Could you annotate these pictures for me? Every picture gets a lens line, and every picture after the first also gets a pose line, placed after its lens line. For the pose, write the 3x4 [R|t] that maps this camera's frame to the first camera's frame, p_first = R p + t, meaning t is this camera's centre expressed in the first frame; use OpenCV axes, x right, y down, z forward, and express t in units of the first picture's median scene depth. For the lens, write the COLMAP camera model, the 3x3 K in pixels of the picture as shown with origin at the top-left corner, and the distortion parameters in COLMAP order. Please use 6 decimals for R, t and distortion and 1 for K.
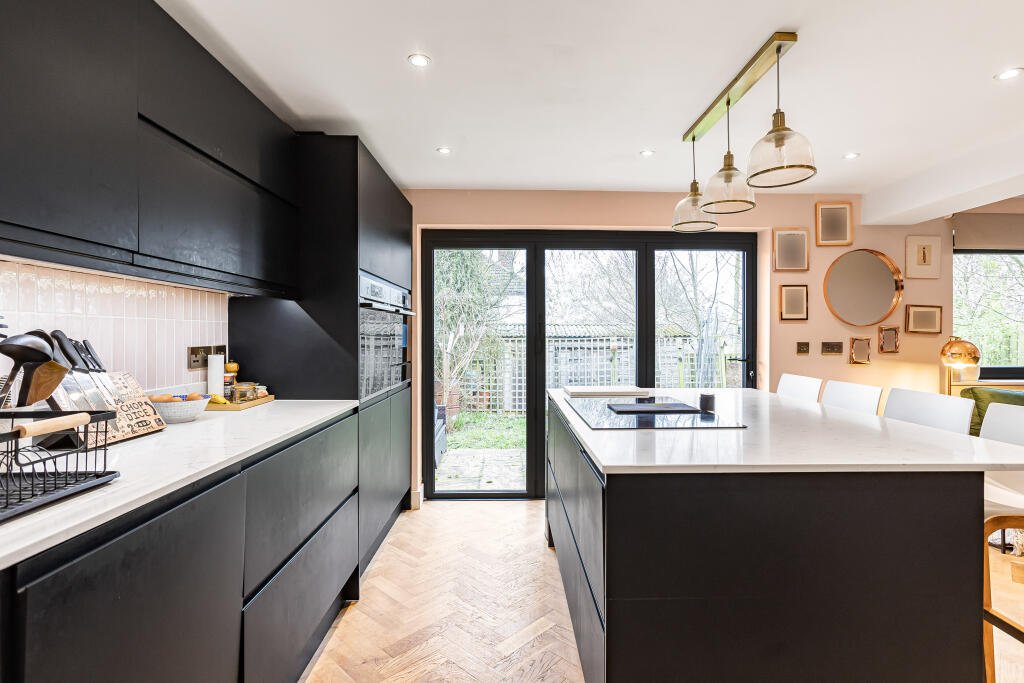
lens RADIAL K [[522.9, 0, 512.0], [0, 522.9, 341.5], [0, 0, 1]] dist [-0.002538, 0.000363]
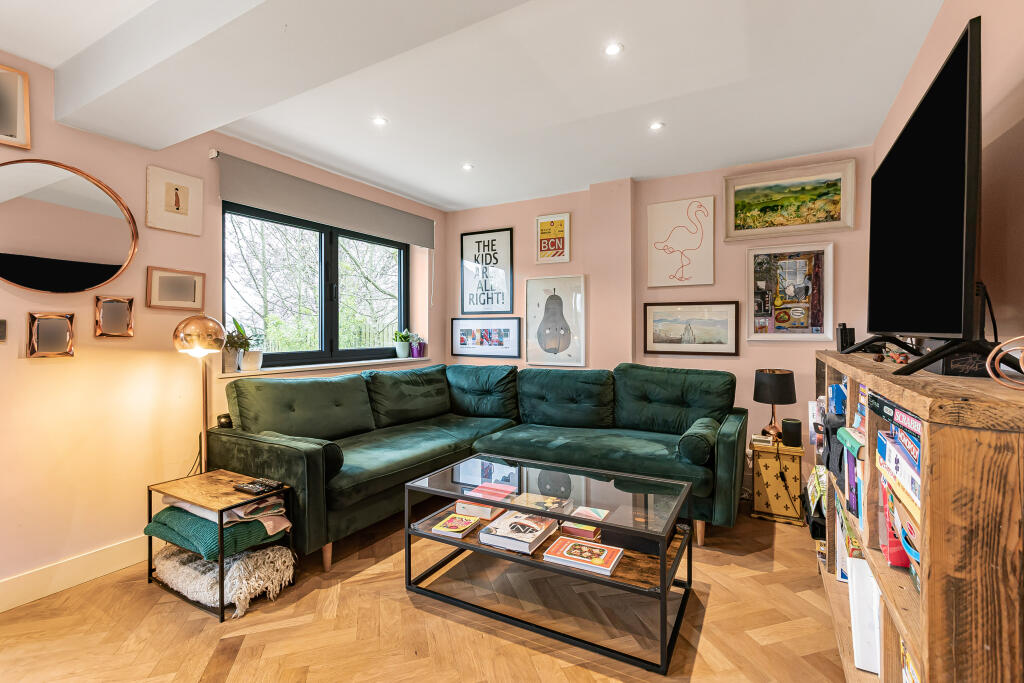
lens RADIAL K [[478.0, 0, 527.3], [0, 478.0, 348.4], [0, 0, 1]] dist [-0.001950, 0.013180]
pose [[0.504823, -0.035889, 0.862476, 0.471241], [0.016899, 0.999355, 0.031693, 0.025232], [-0.863057, -0.001424, 0.505104, 0.264975]]
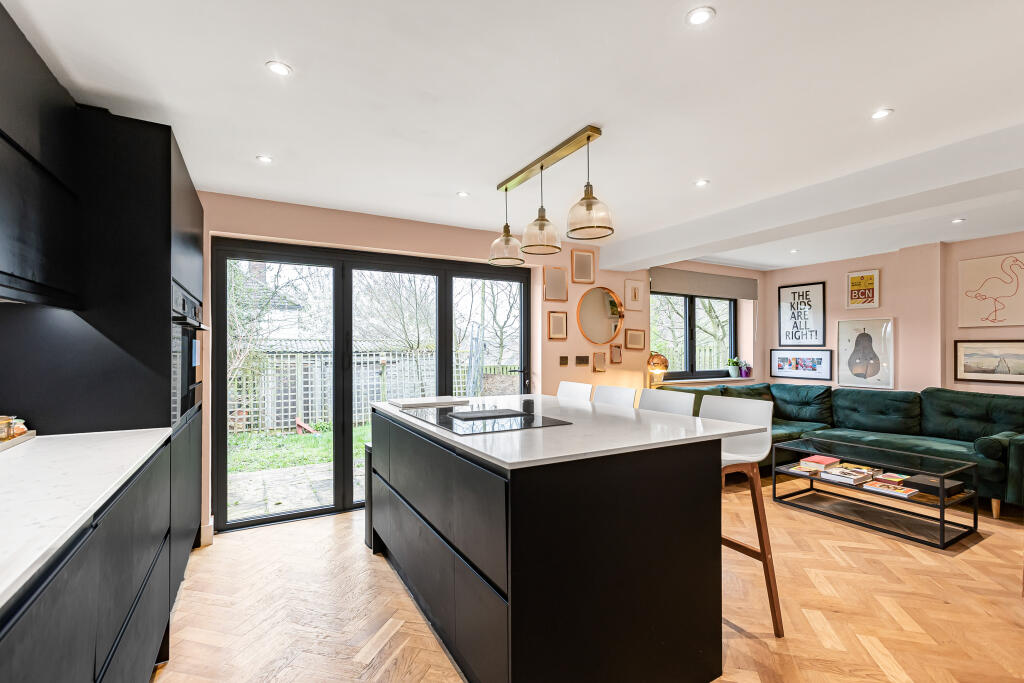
lens RADIAL K [[478.0, 0, 527.3], [0, 478.0, 348.4], [0, 0, 1]] dist [-0.001950, 0.013180]
pose [[0.877579, -0.000122, 0.479432, -0.090828], [0.007666, 0.999876, -0.013778, -0.002362], [-0.479371, 0.015767, 0.877471, 0.004636]]
